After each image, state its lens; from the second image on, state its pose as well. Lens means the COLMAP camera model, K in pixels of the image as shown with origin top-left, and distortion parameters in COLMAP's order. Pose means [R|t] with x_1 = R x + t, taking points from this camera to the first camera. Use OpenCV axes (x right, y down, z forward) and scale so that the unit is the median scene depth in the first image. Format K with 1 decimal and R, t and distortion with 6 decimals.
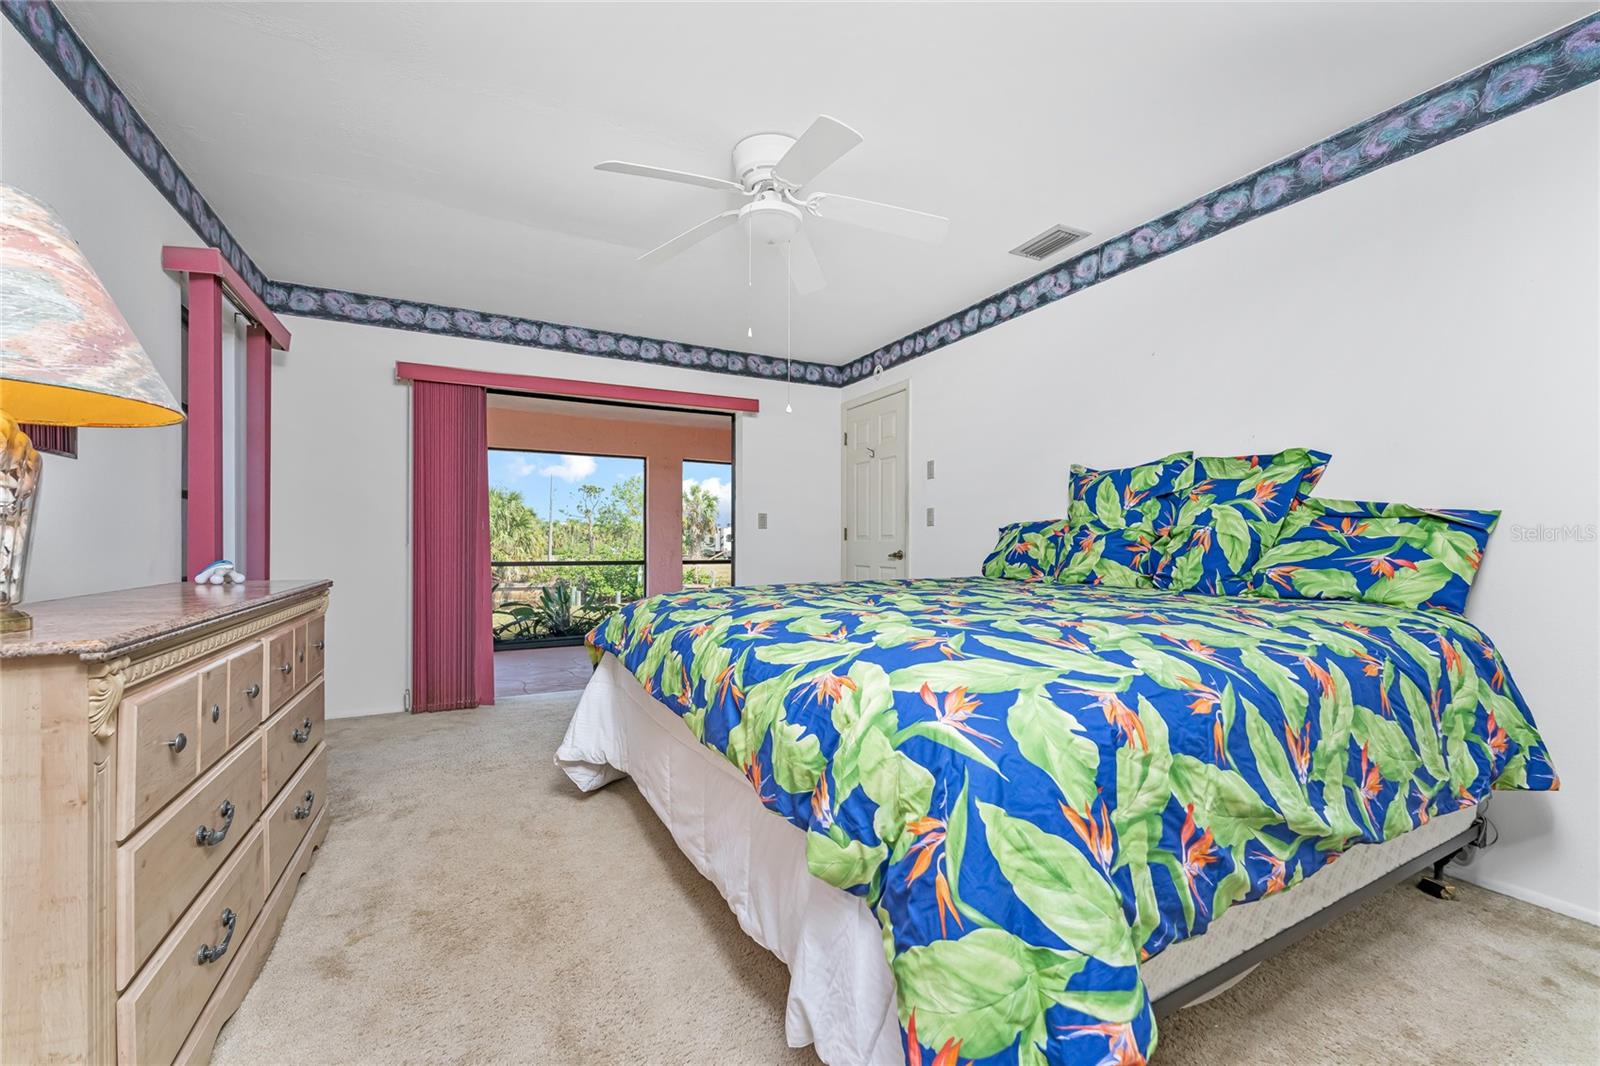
lens RADIAL K [[632.8, 0, 836.4], [0, 632.8, 545.4], [0, 0, 1]] dist [-0.090133, 0.025078]
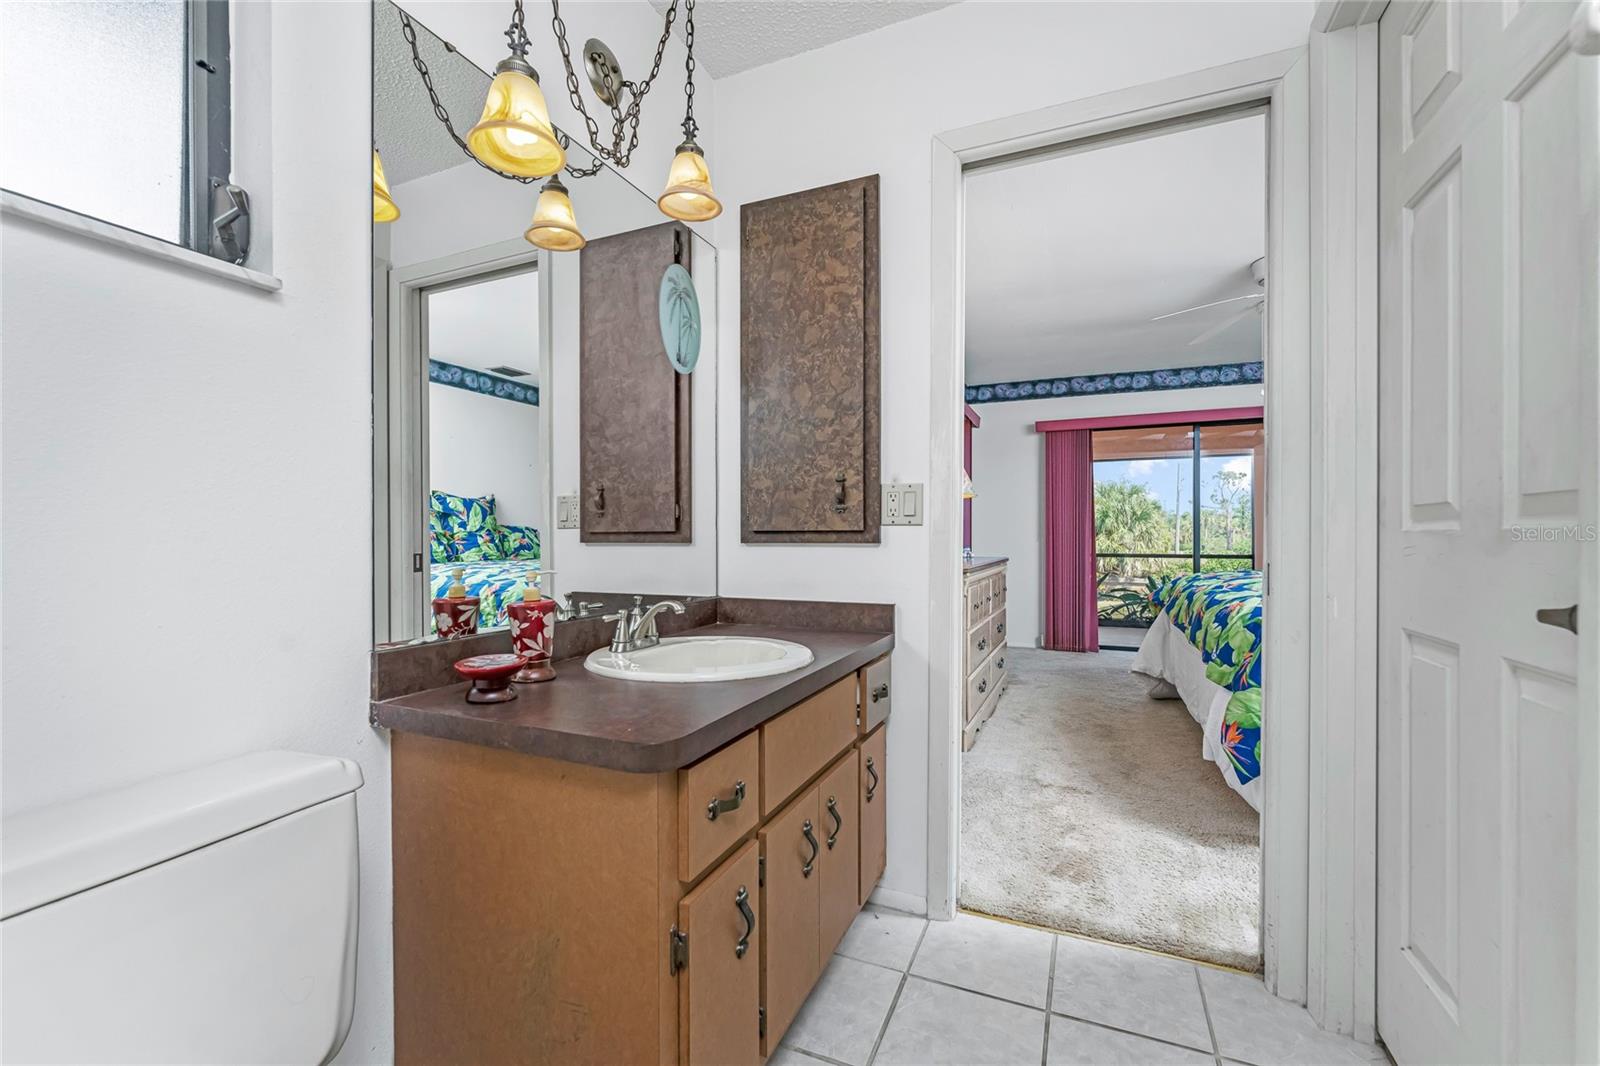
lens RADIAL K [[676.2, 0, 811.2], [0, 676.2, 541.3], [0, 0, 1]] dist [0.001735, 0.000082]
pose [[0.596214, 0.004008, -0.802816, 0.155562], [-0.002732, 0.999992, 0.002964, 0.000778], [0.802821, 0.000426, 0.596220, -0.239939]]
